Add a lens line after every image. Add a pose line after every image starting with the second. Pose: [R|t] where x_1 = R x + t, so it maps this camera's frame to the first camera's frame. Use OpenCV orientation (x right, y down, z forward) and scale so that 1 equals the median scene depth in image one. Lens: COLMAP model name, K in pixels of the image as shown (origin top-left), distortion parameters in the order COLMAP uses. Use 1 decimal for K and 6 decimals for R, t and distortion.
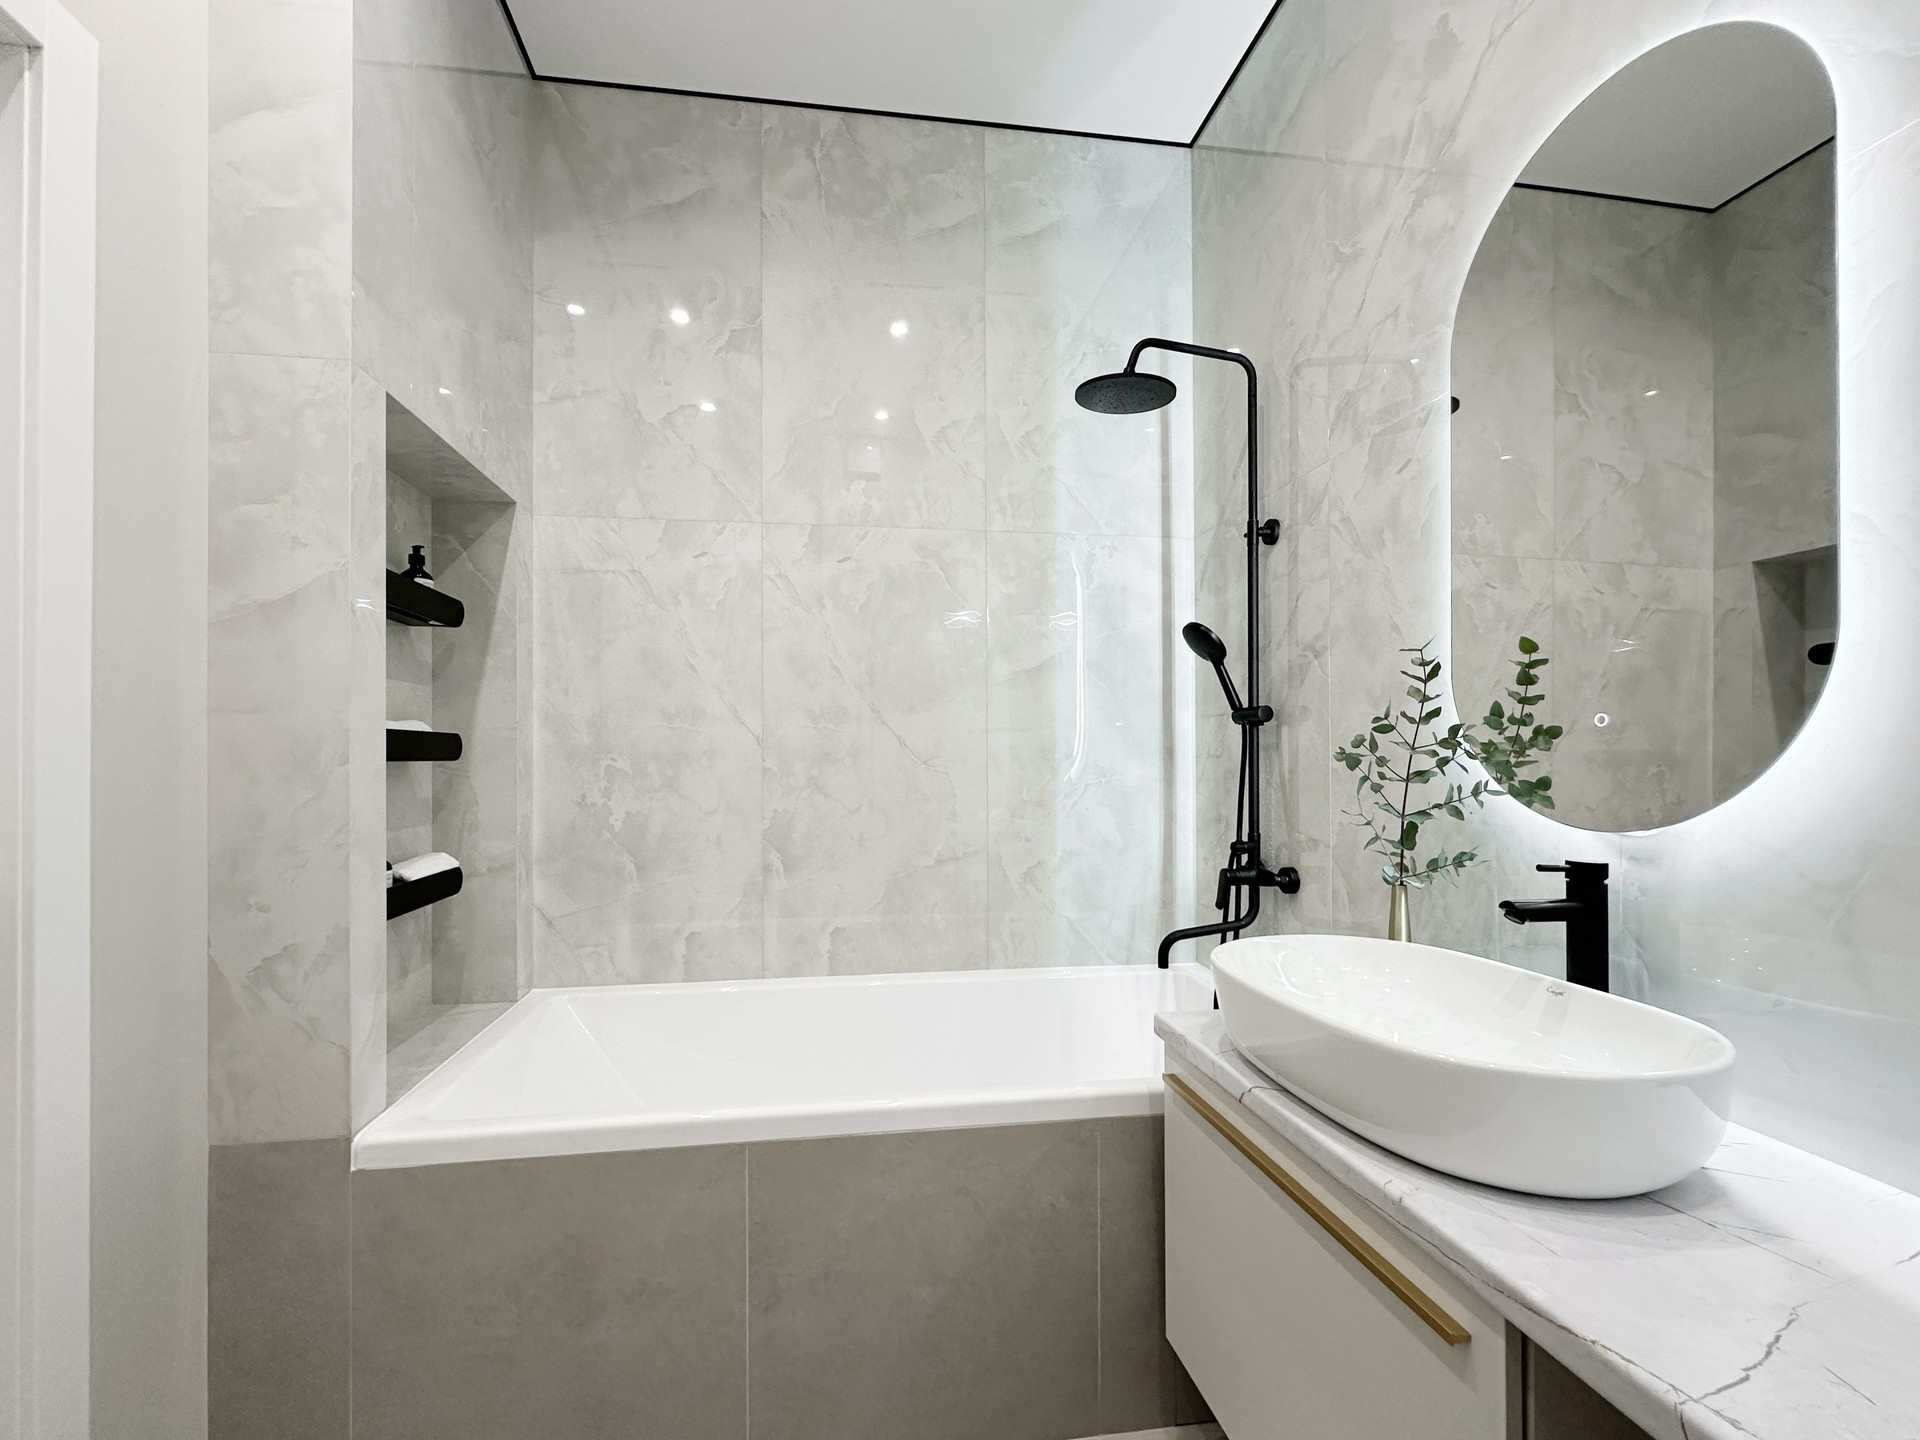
lens RADIAL K [[789.8, 0, 902.2], [0, 789.8, 751.2], [0, 0, 1]] dist [-0.000449, -0.000147]
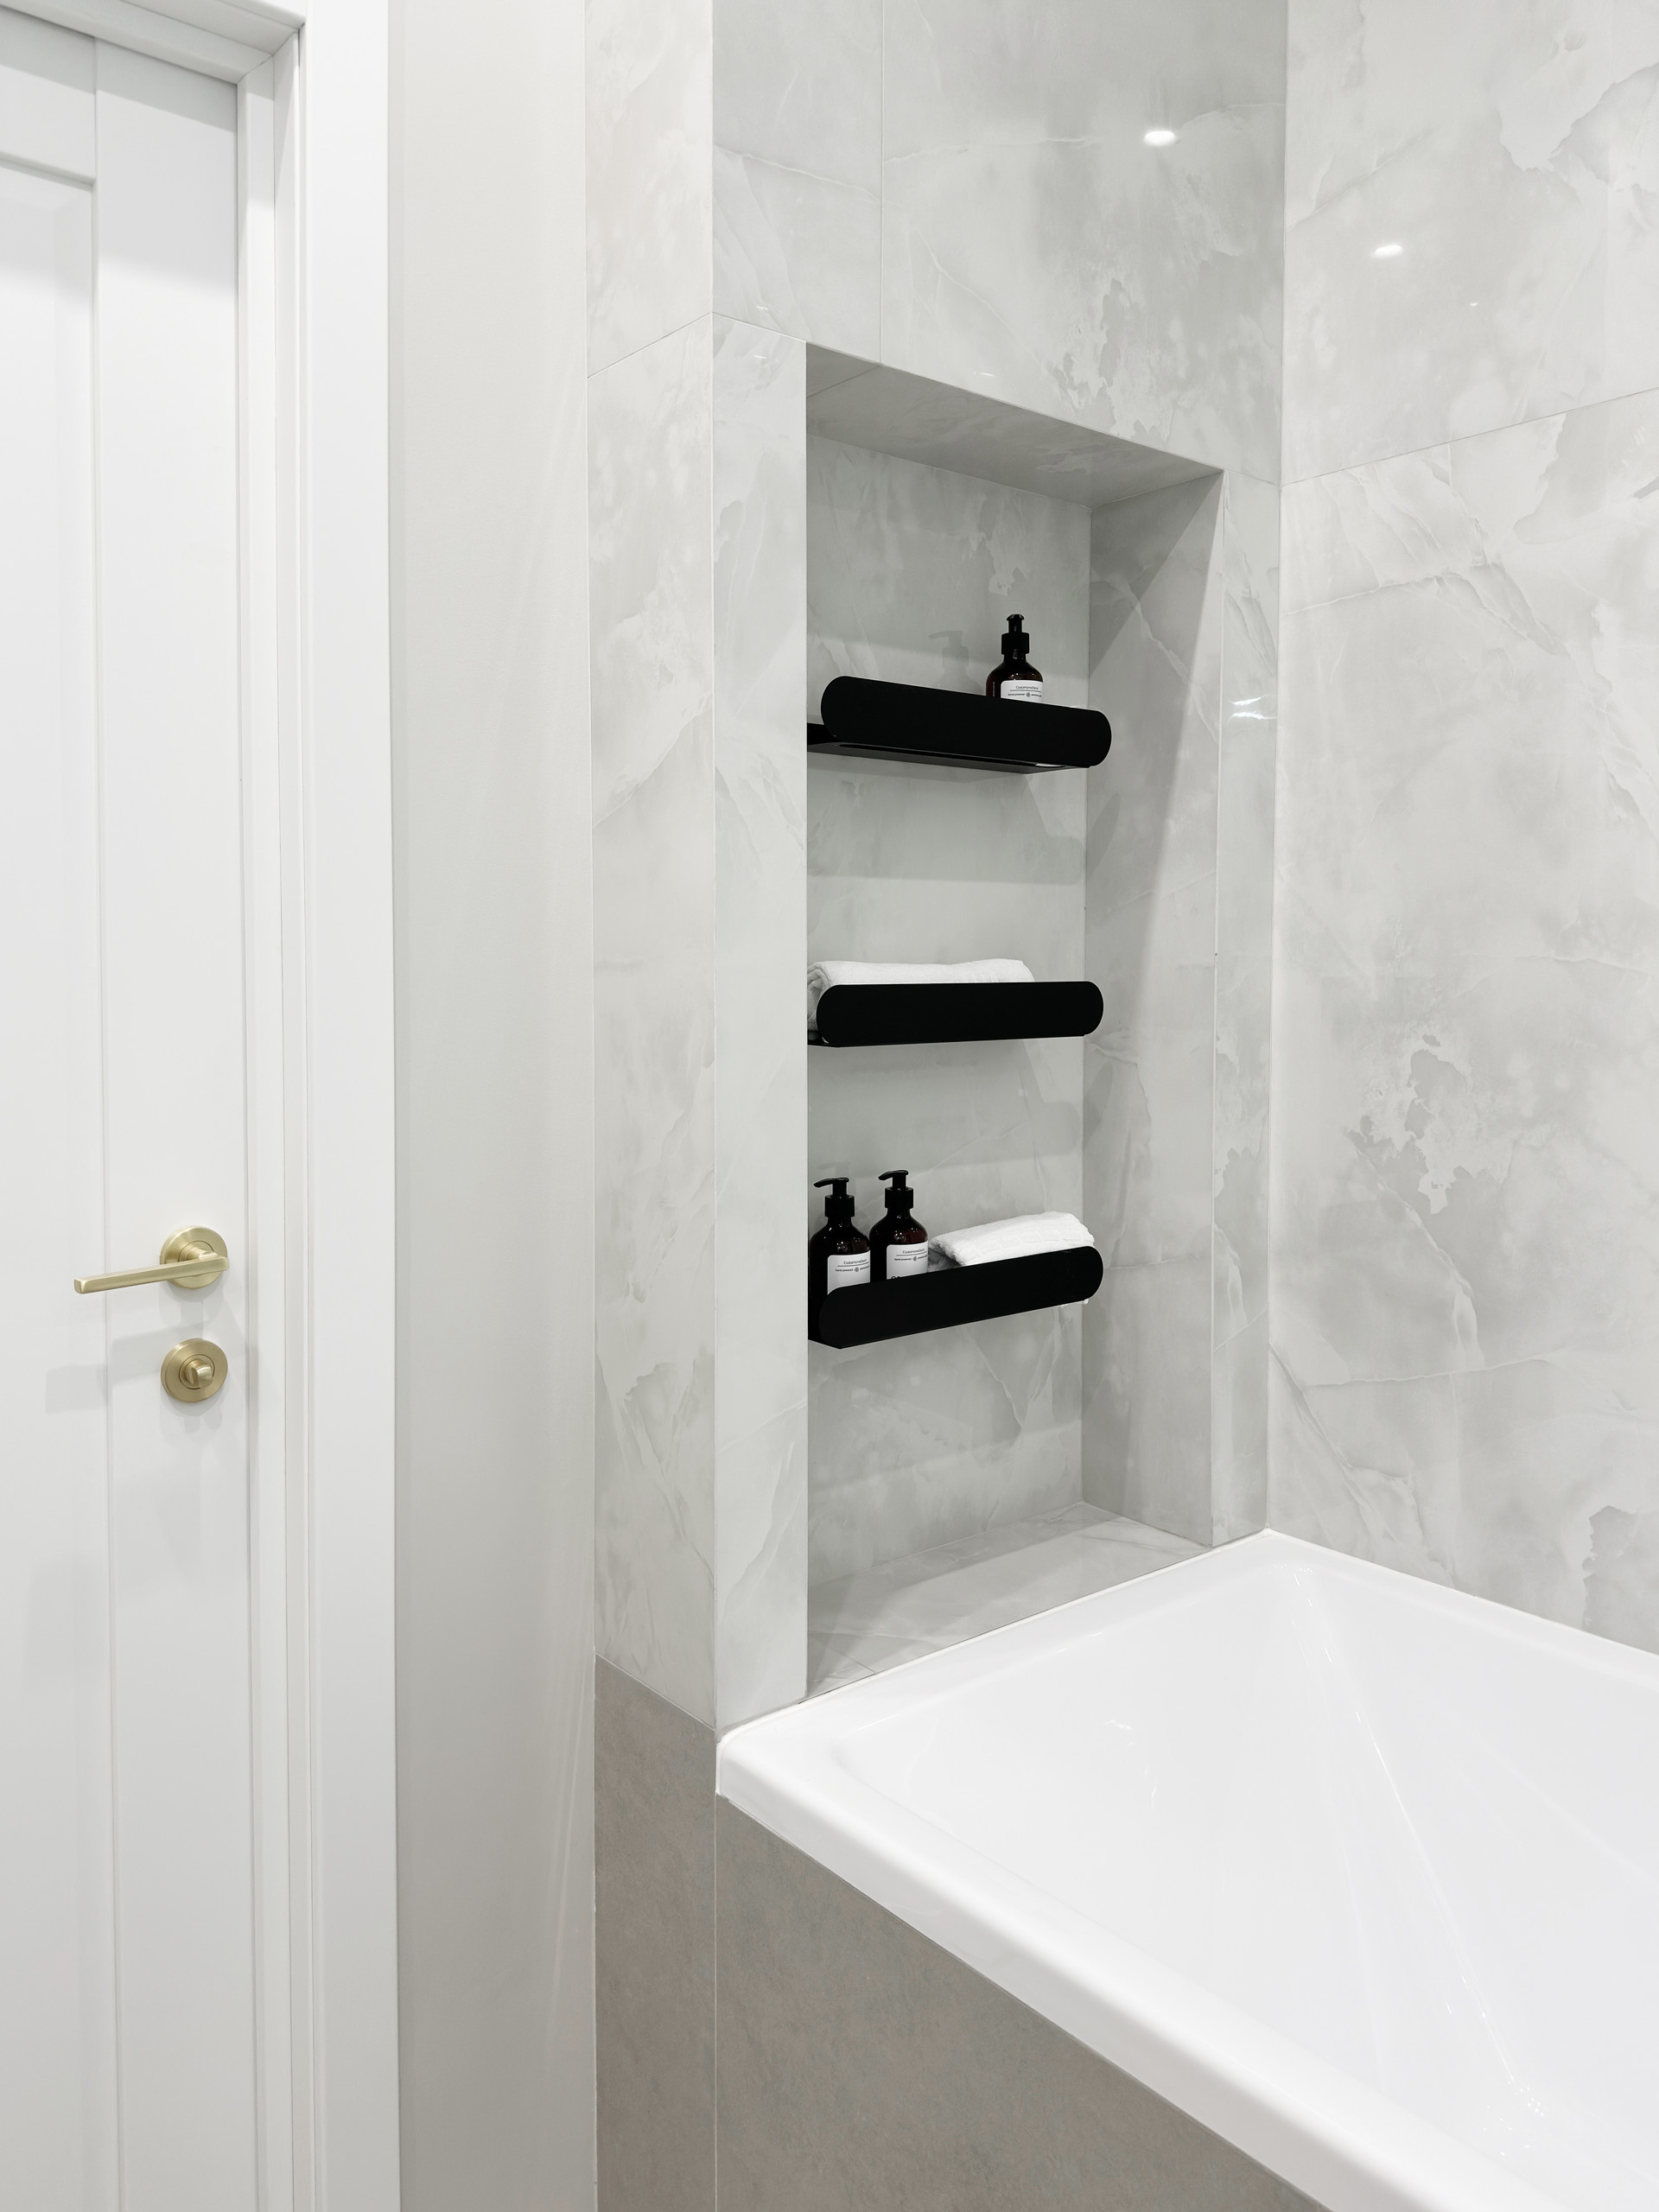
lens RADIAL K [[1566.3, 0, 826.5], [0, 1566.3, 1014.2], [0, 0, 1]] dist [0.145054, -0.279329]
pose [[0.538310, 0.035156, -0.842014, 0.175863], [0.003599, 0.999025, 0.044012, -0.043057], [0.842739, -0.026722, 0.537658, 0.305569]]
